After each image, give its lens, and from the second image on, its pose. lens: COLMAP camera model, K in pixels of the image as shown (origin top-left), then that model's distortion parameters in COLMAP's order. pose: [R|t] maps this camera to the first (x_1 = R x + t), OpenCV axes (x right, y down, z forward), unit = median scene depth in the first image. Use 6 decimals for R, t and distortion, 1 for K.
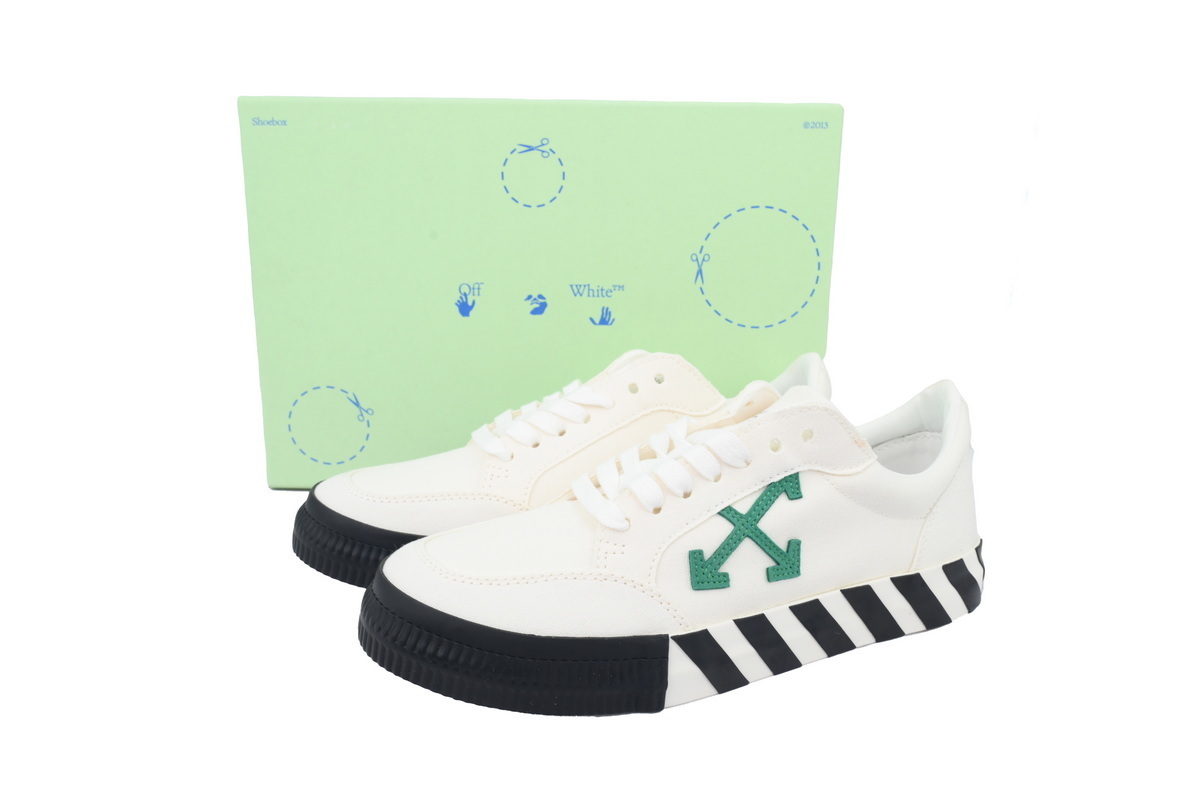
lens RADIAL K [[939.7, 0, 600.0], [0, 939.7, 400.0], [0, 0, 1]] dist [0.000455, -0.000756]
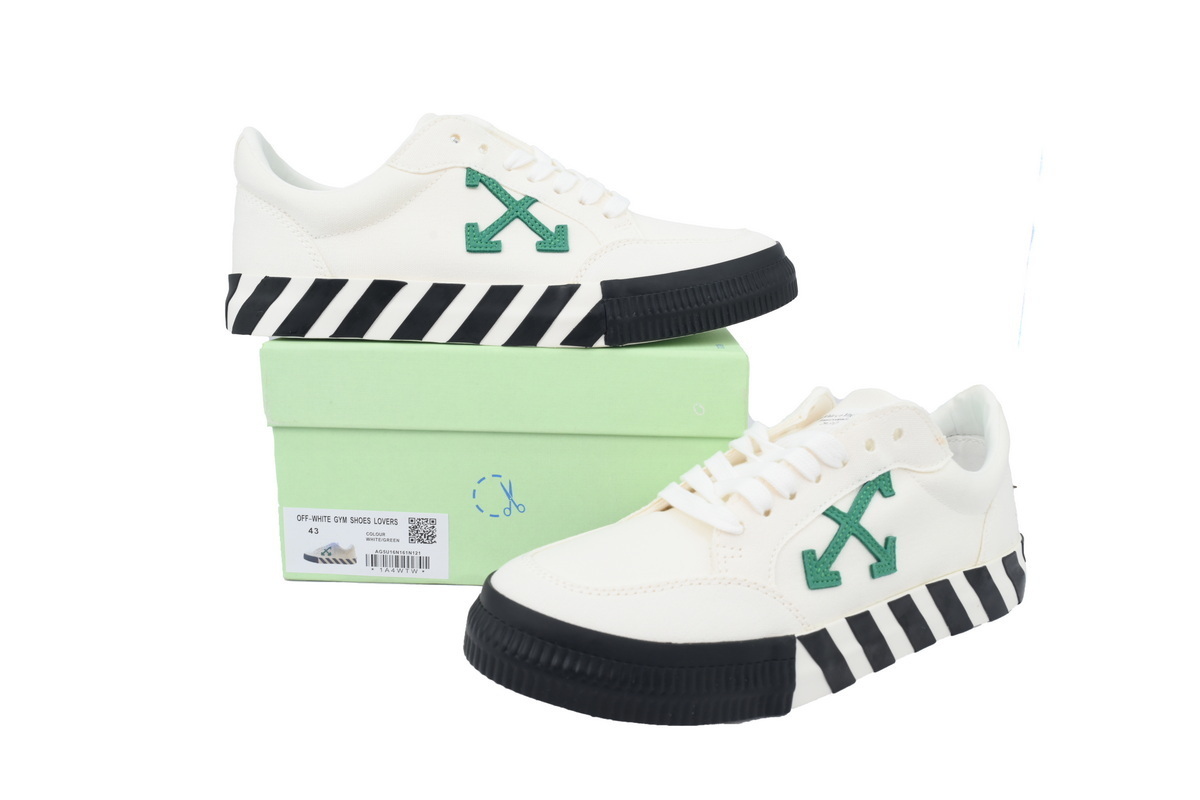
lens RADIAL K [[939.7, 0, 600.0], [0, 939.7, 400.0], [0, 0, 1]] dist [0.000455, -0.000756]
pose [[0.986451, -0.024923, 0.162153, -0.272415], [0.032903, 0.998366, -0.046717, 0.037848], [-0.160724, 0.051419, 0.985659, 0.031874]]
